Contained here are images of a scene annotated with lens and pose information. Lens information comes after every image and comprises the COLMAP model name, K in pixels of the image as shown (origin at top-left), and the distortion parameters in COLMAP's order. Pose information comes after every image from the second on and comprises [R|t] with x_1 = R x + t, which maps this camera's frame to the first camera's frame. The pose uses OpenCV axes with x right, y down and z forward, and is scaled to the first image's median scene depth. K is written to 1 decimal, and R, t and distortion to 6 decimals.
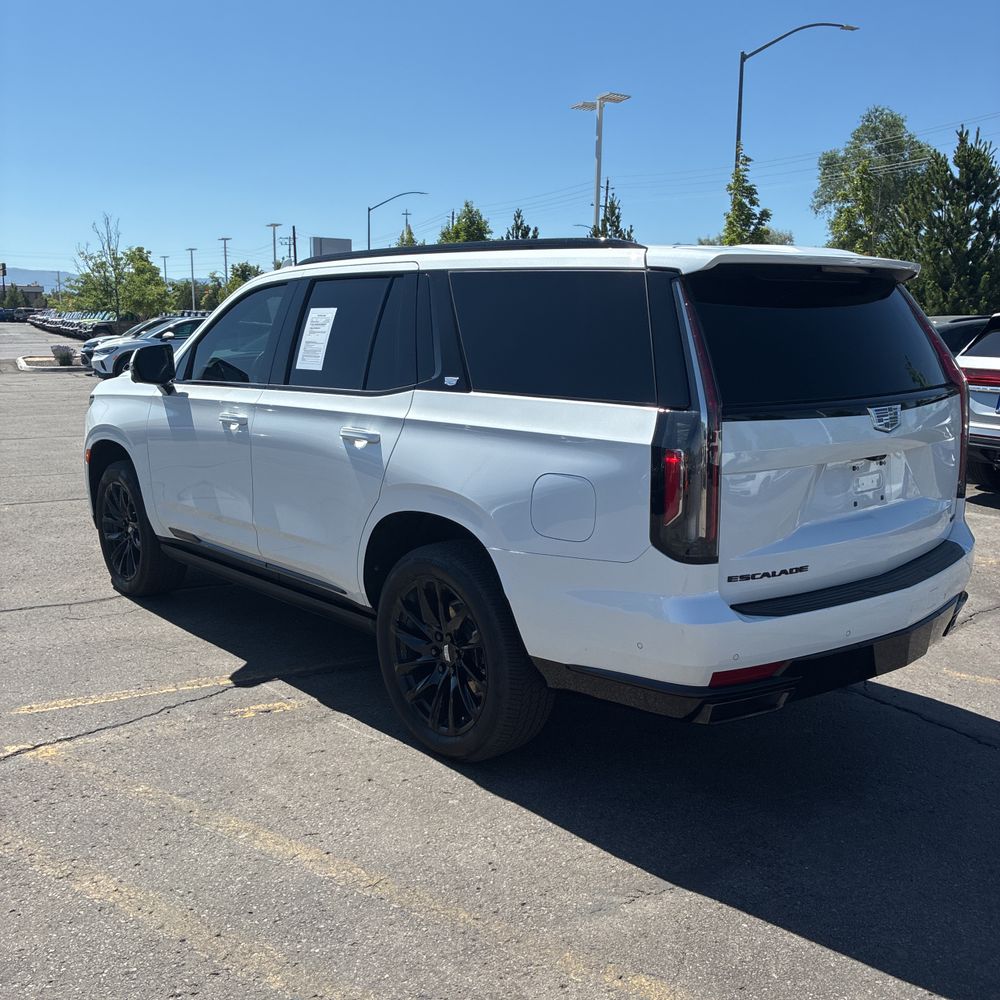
lens RADIAL K [[997.7, 0, 498.7], [0, 997.7, 496.4], [0, 0, 1]] dist [0.013752, 0.007730]
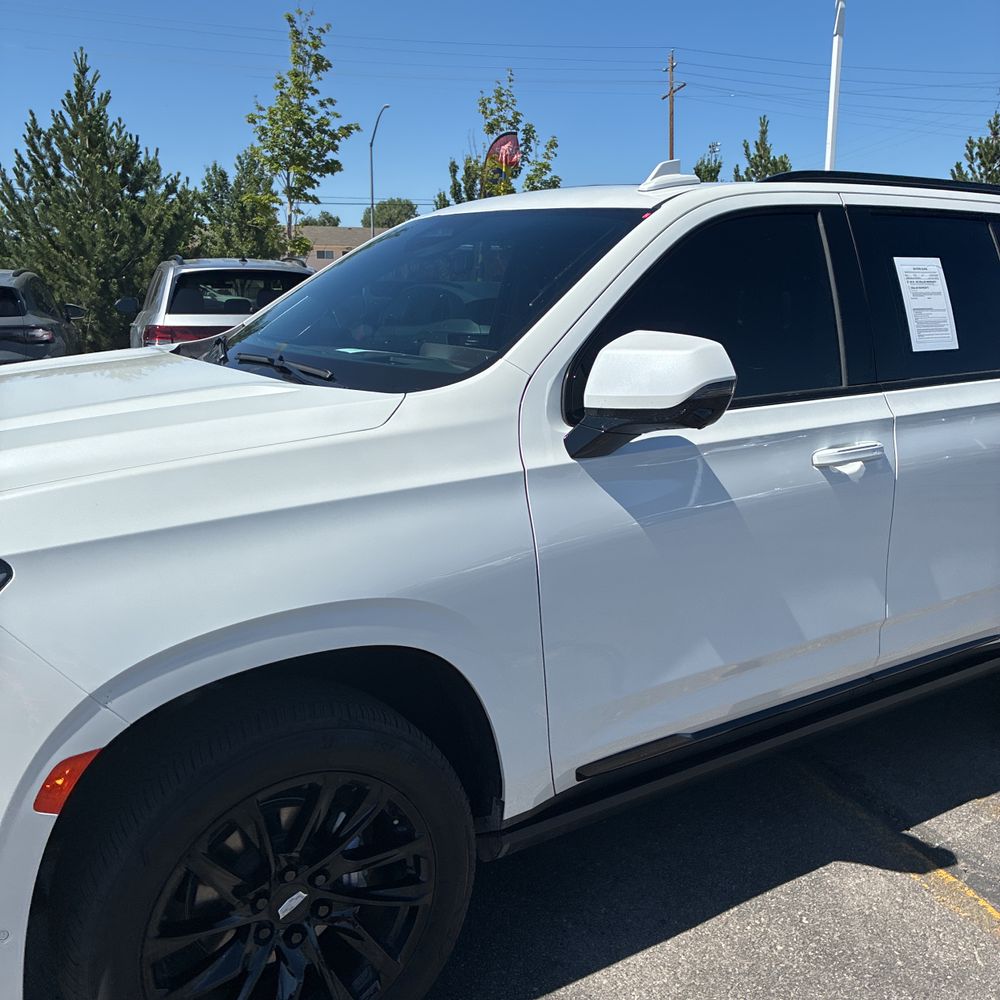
lens RADIAL K [[997.7, 0, 498.7], [0, 997.7, 496.4], [0, 0, 1]] dist [0.013752, 0.007730]
pose [[0.148205, -0.213525, 0.965631, -0.863750], [0.164883, 0.968082, 0.188760, -0.199428], [-0.975115, 0.131241, 0.178682, 1.135195]]
